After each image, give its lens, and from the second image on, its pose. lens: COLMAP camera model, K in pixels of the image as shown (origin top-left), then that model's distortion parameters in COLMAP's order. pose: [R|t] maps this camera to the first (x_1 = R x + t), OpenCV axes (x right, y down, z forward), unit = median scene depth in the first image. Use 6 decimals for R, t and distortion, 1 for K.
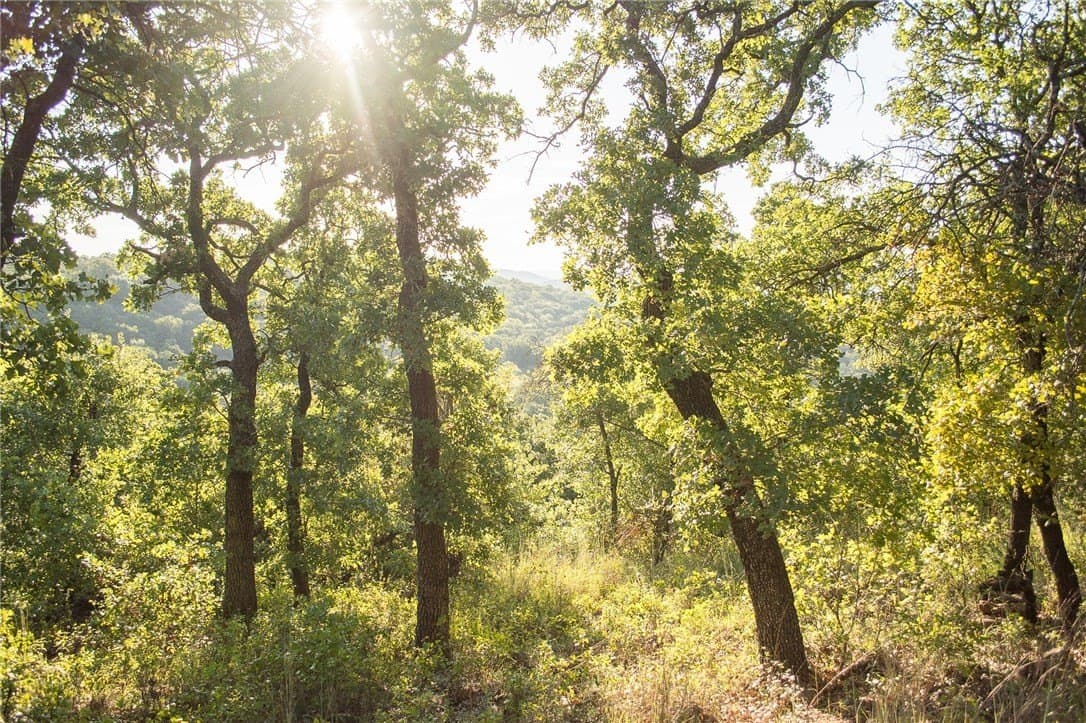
lens RADIAL K [[855.7, 0, 542.9], [0, 855.7, 370.3], [0, 0, 1]] dist [-0.081727, 0.012321]
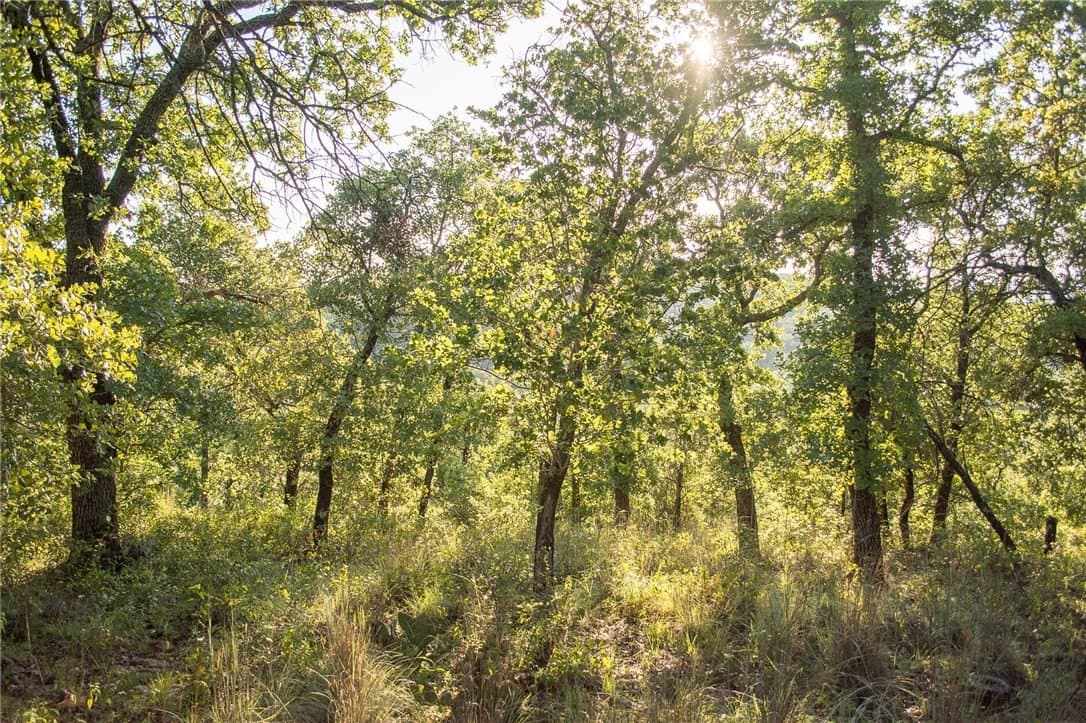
lens RADIAL K [[855.7, 0, 541.8], [0, 855.7, 362.9], [0, 0, 1]] dist [-0.081727, 0.012321]
pose [[0.914159, 0.021168, -0.404802, 0.503764], [-0.031599, 0.999318, -0.019104, -0.082380], [0.404122, 0.030255, 0.914205, -0.954060]]
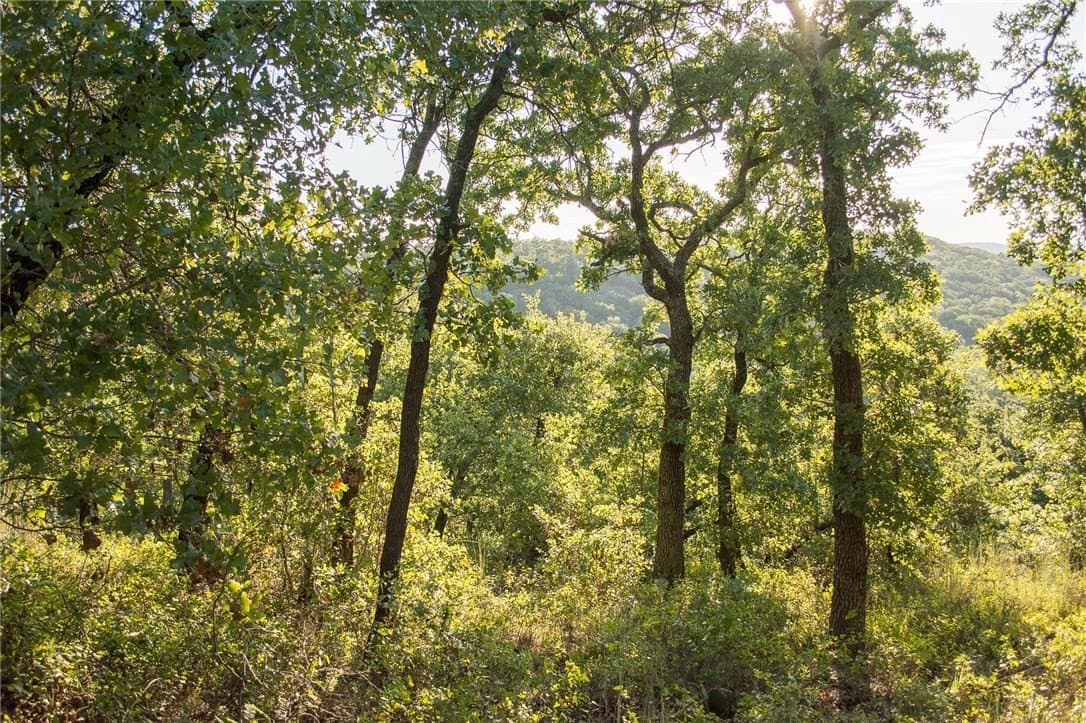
lens RADIAL K [[855.7, 0, 541.9], [0, 855.7, 366.4], [0, 0, 1]] dist [-0.081727, 0.012321]
pose [[0.859575, 0.034602, -0.509837, 0.045912], [-0.024471, 0.999347, 0.026568, -0.000481], [0.510423, -0.010361, 0.859861, 0.012059]]
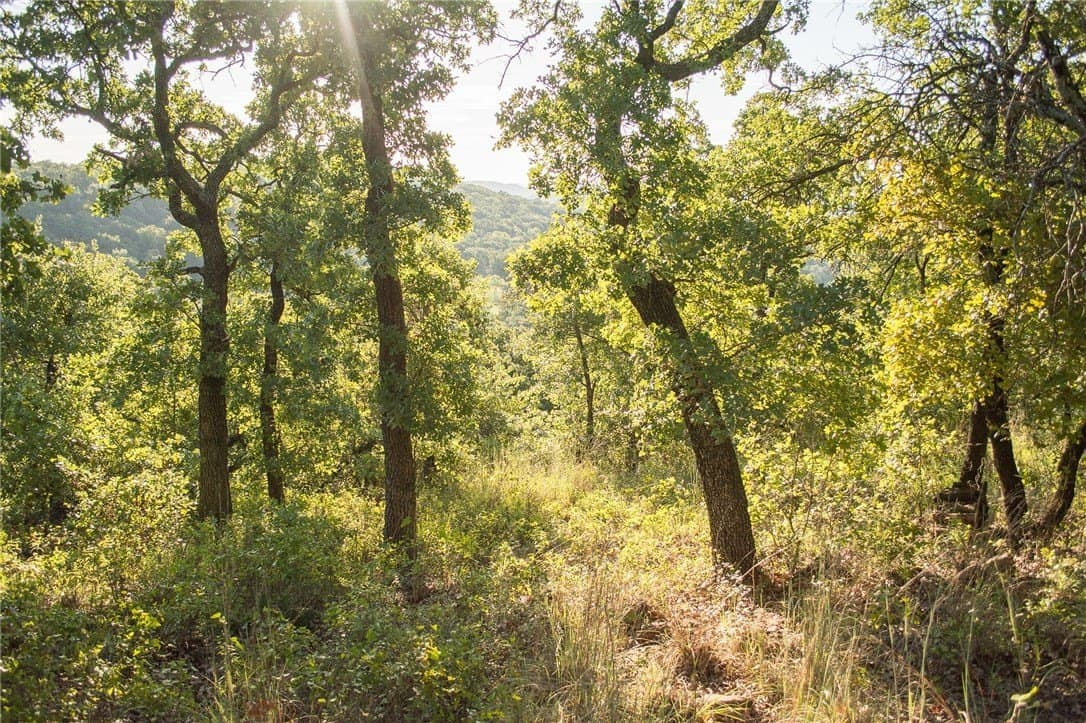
lens RADIAL K [[855.7, 0, 541.8], [0, 855.7, 364.9], [0, 0, 1]] dist [-0.081727, 0.012321]
pose [[0.999835, 0.011075, 0.014407, 0.023164], [-0.012368, 0.995585, 0.093049, 0.007231], [-0.013313, -0.093212, 0.995557, -0.005141]]
